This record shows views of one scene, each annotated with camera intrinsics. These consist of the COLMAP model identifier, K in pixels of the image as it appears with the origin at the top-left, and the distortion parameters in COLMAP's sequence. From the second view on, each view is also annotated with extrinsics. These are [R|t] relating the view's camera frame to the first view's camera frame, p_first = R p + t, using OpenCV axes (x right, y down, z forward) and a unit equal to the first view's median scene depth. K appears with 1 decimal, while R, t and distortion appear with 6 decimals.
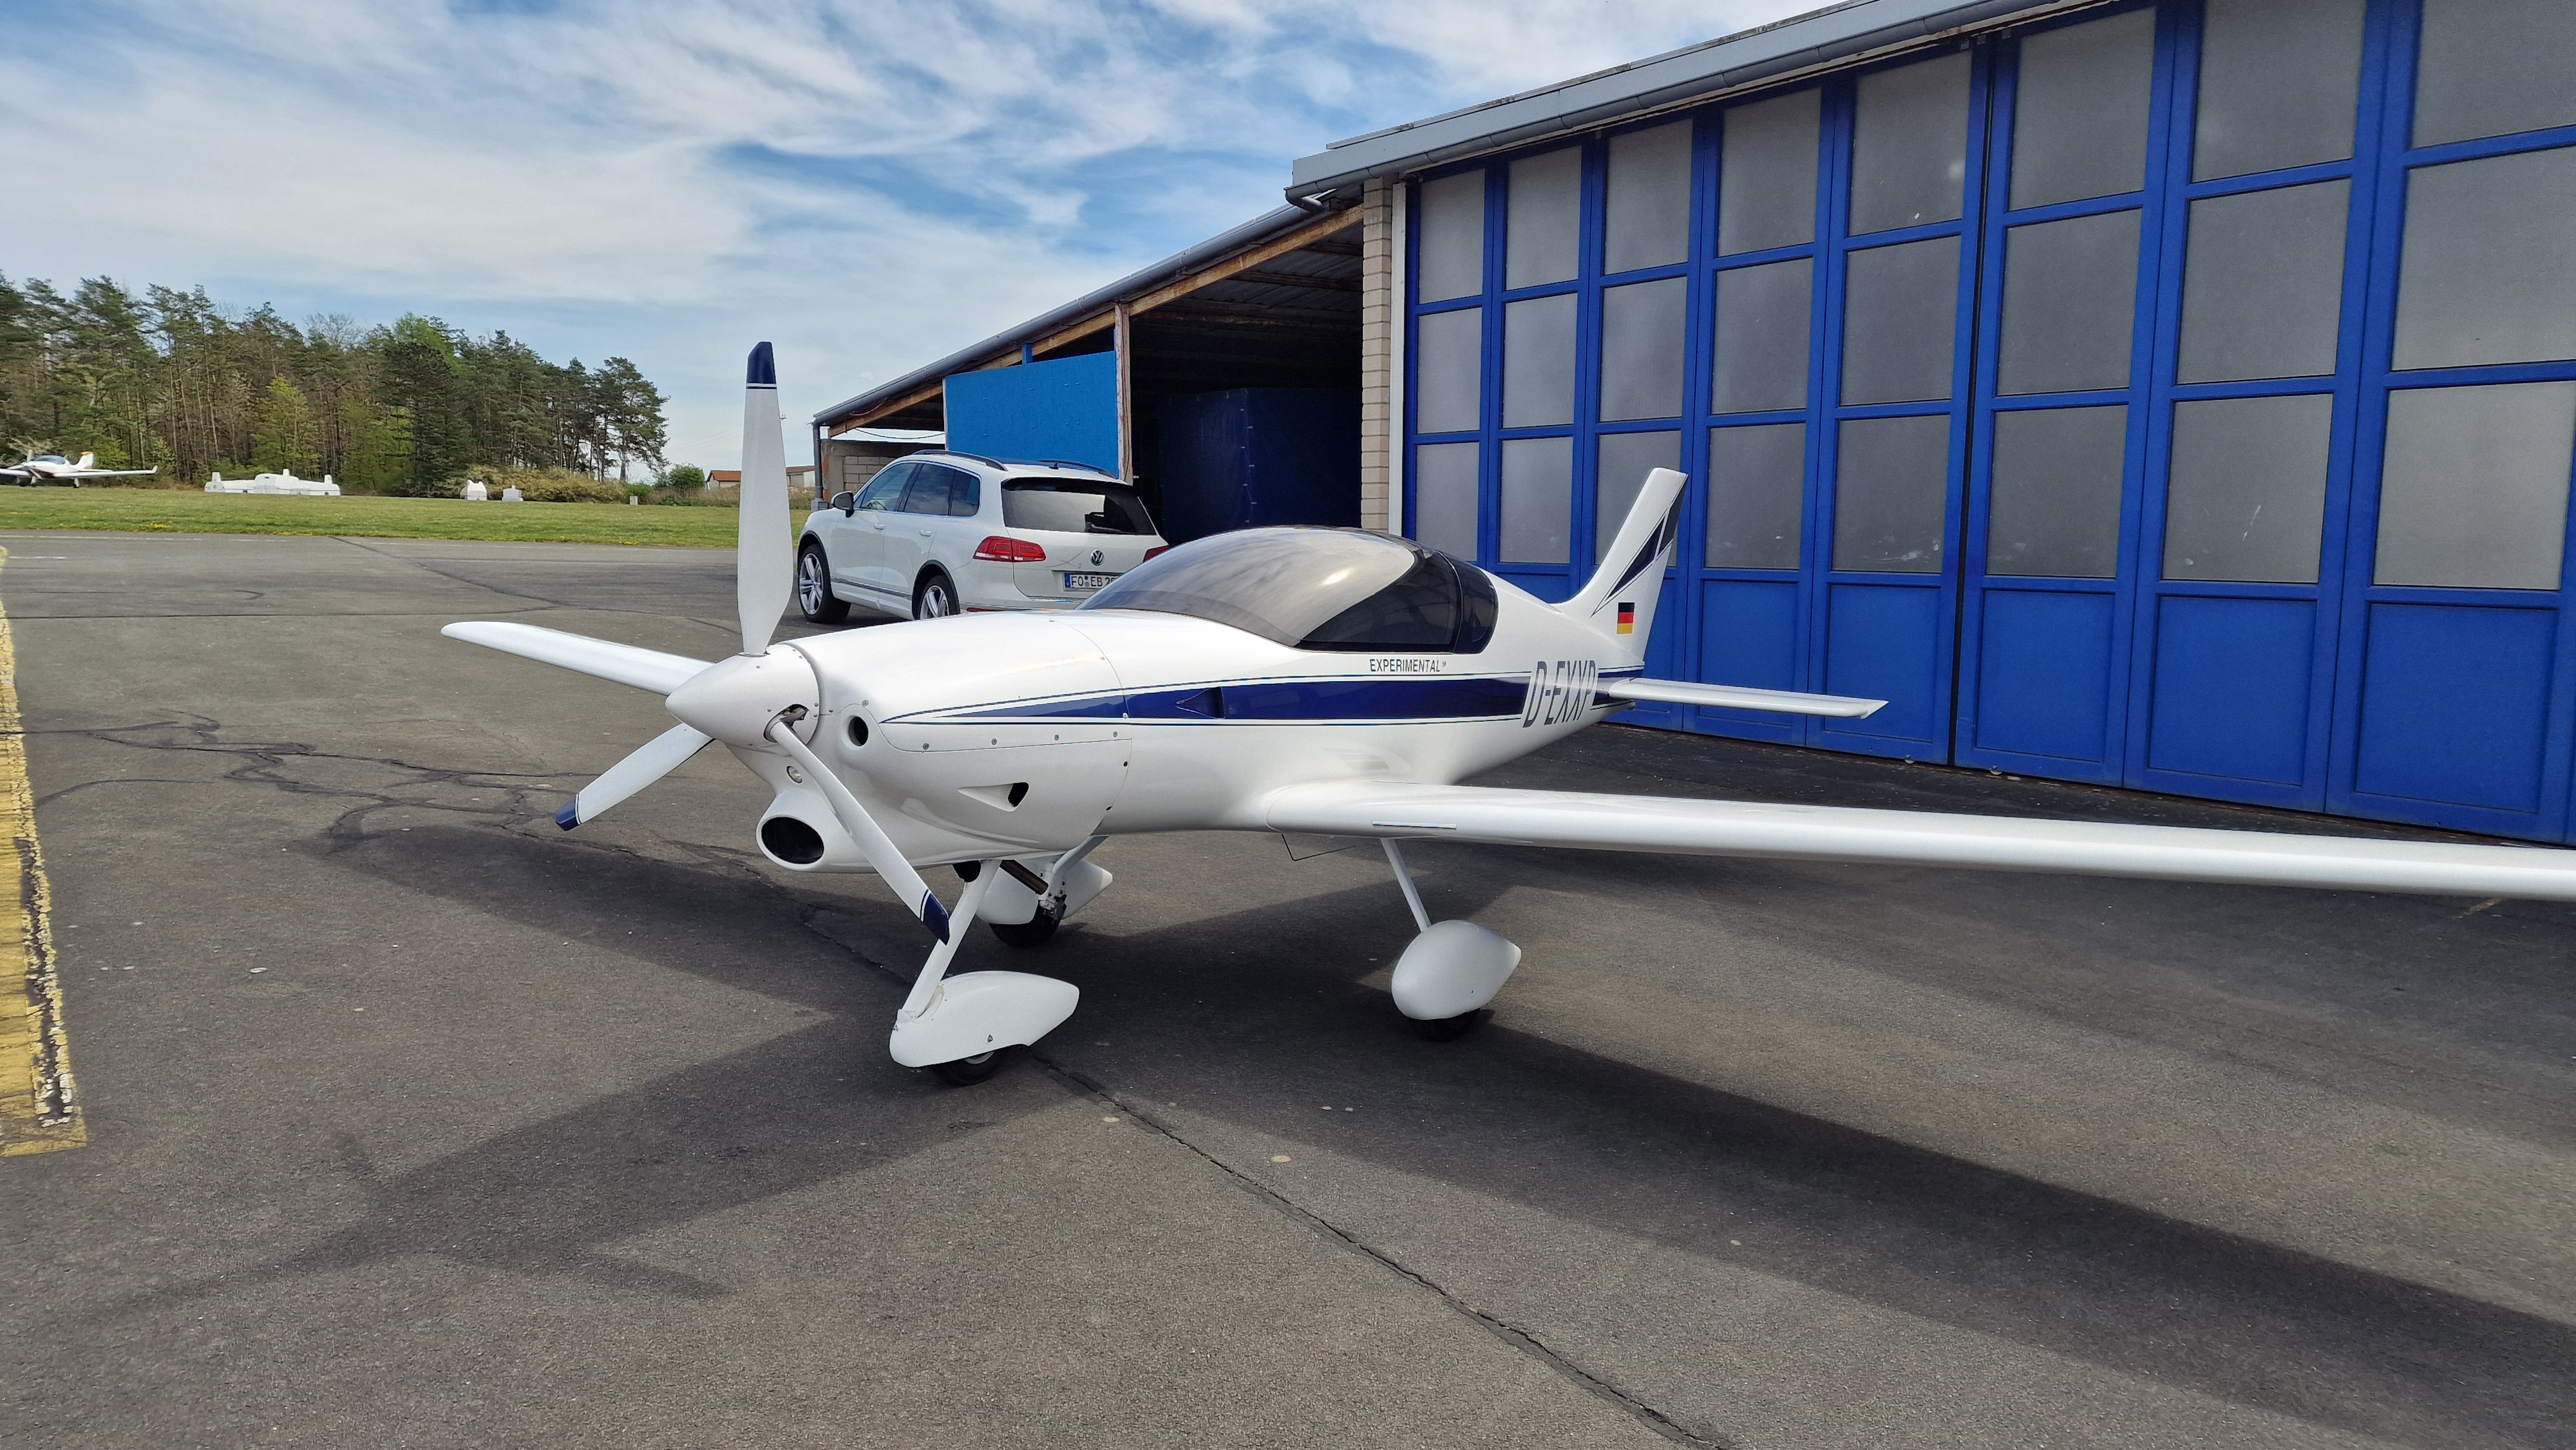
lens RADIAL K [[1727.7, 0, 1285.1], [0, 1727.7, 726.9], [0, 0, 1]] dist [0.012430, -0.002154]
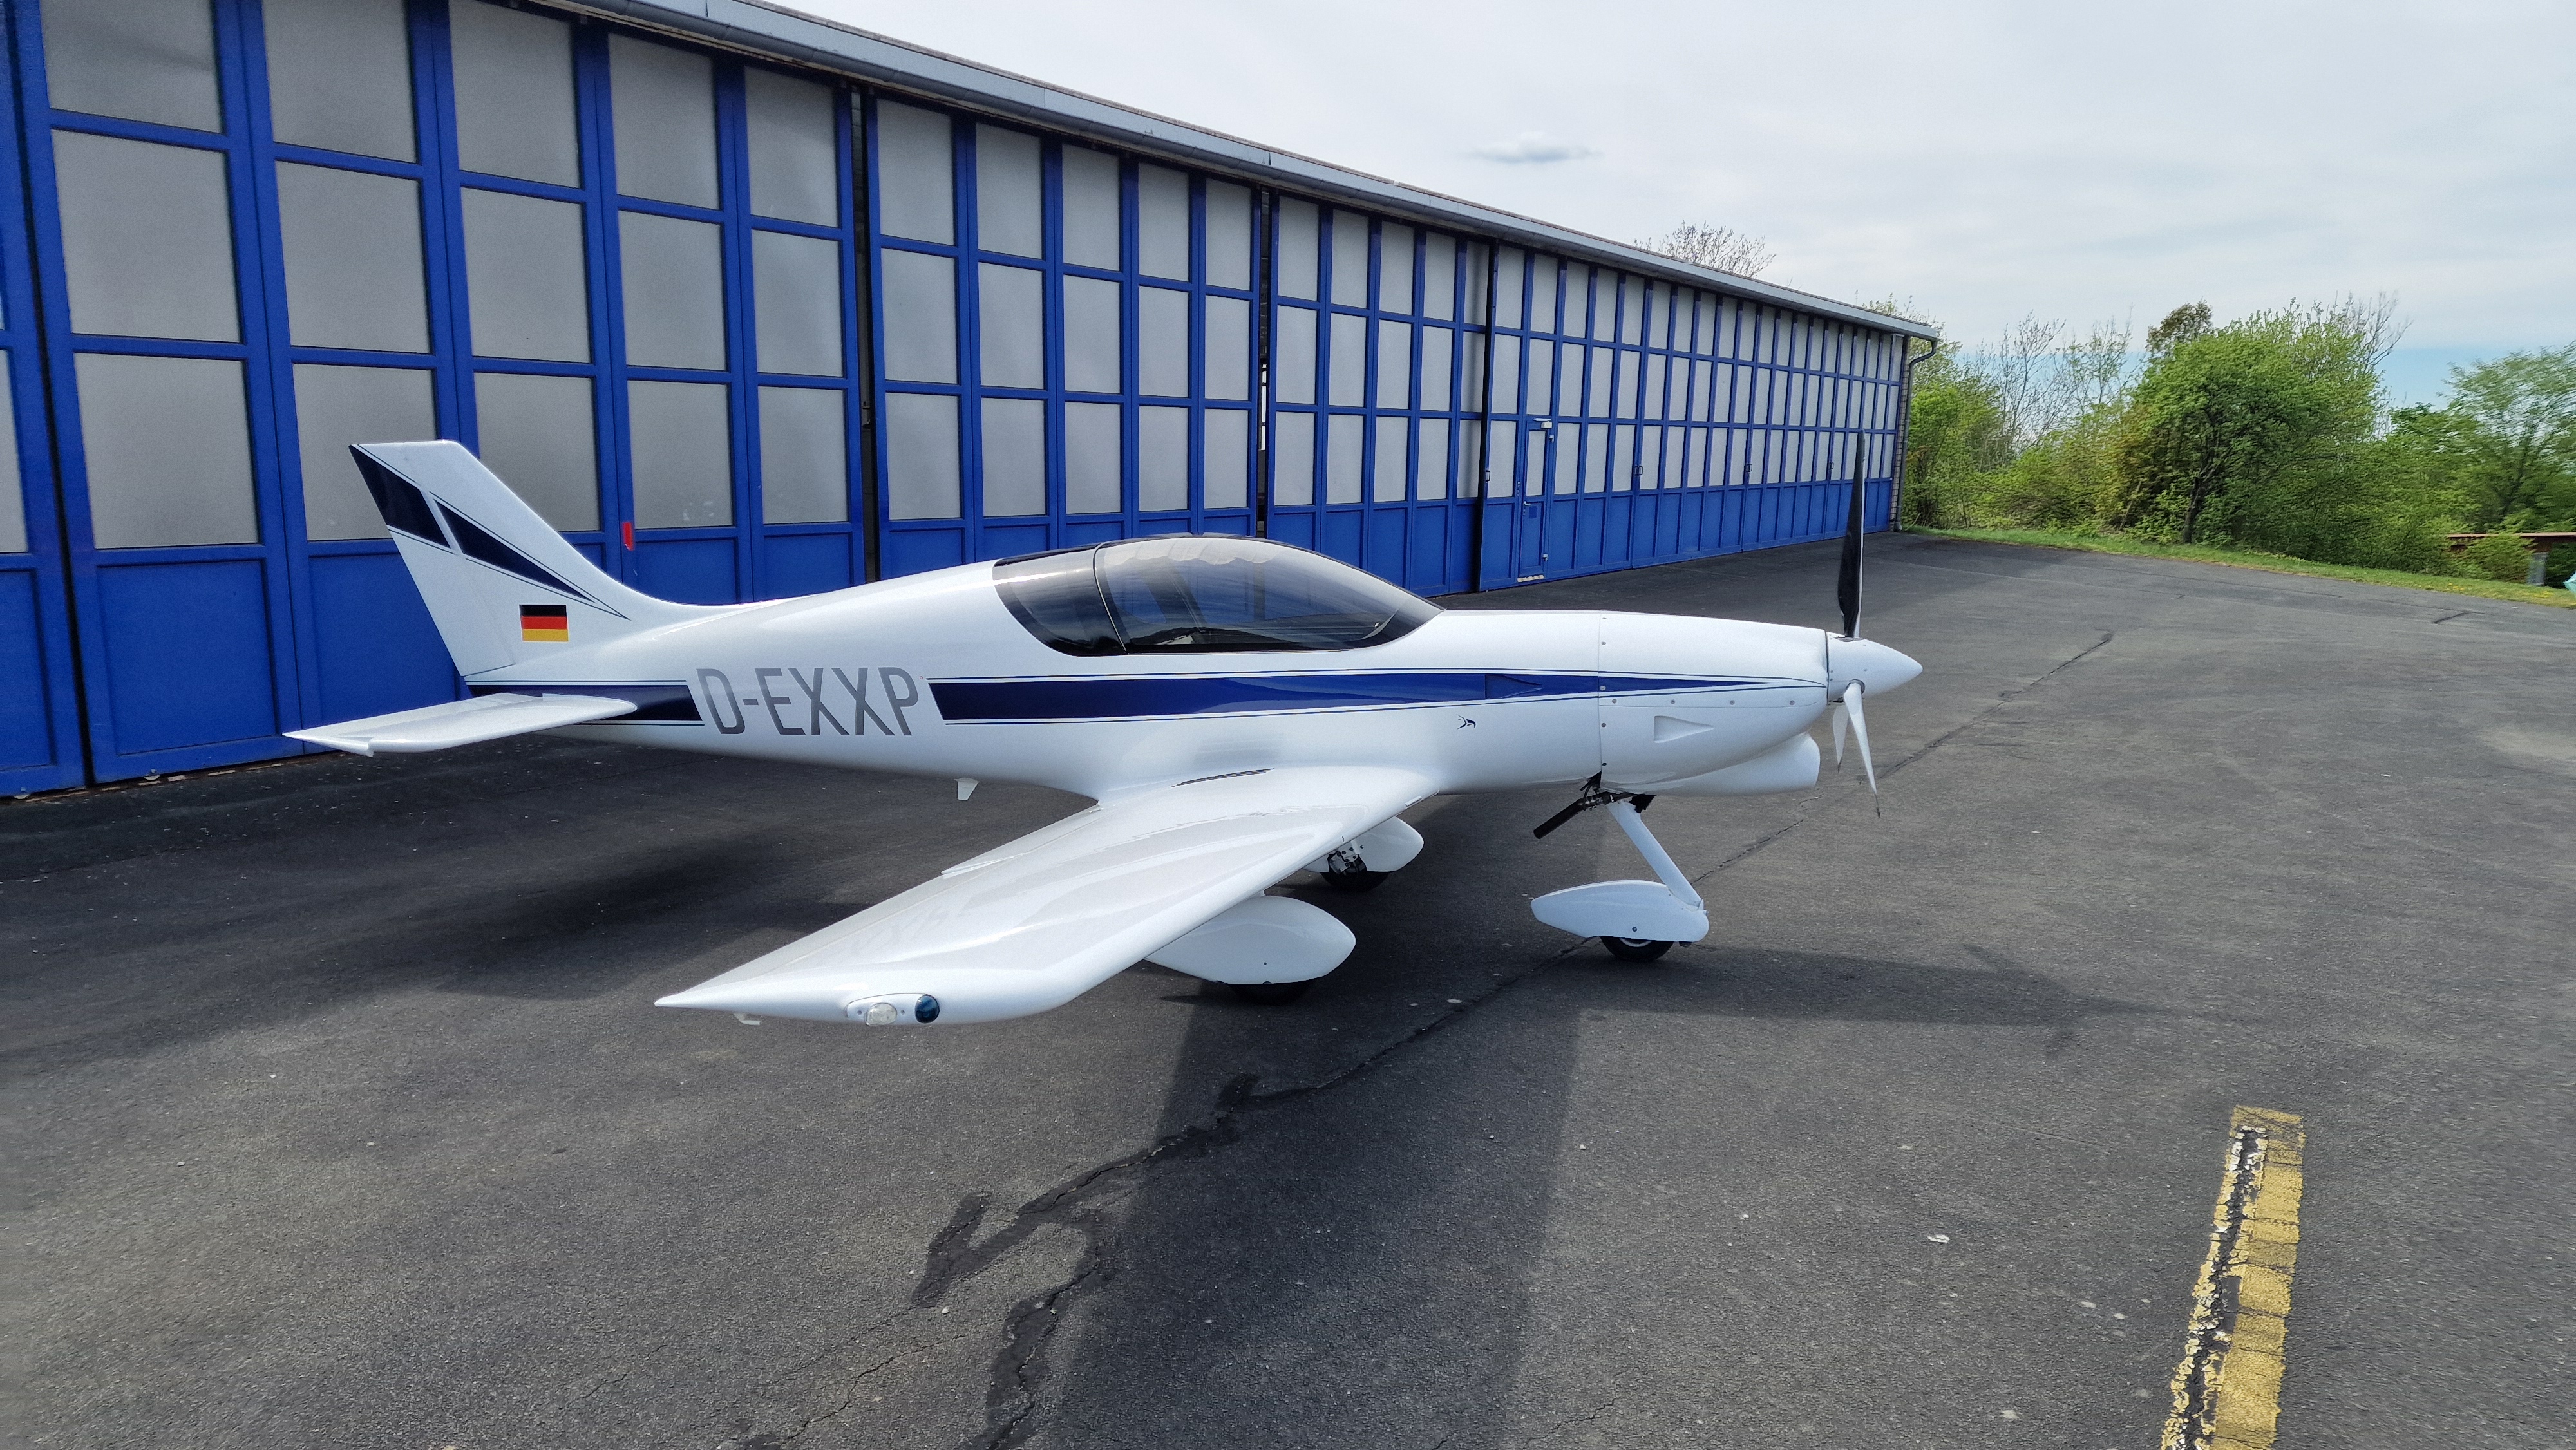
lens RADIAL K [[1727.7, 0, 1283.8], [0, 1727.7, 731.5], [0, 0, 1]] dist [0.012430, -0.002154]
pose [[-0.364023, -0.163812, 0.916871, -1.354642], [0.095781, 0.972609, 0.211798, -0.290380], [-0.926452, 0.164918, -0.338362, 1.774251]]
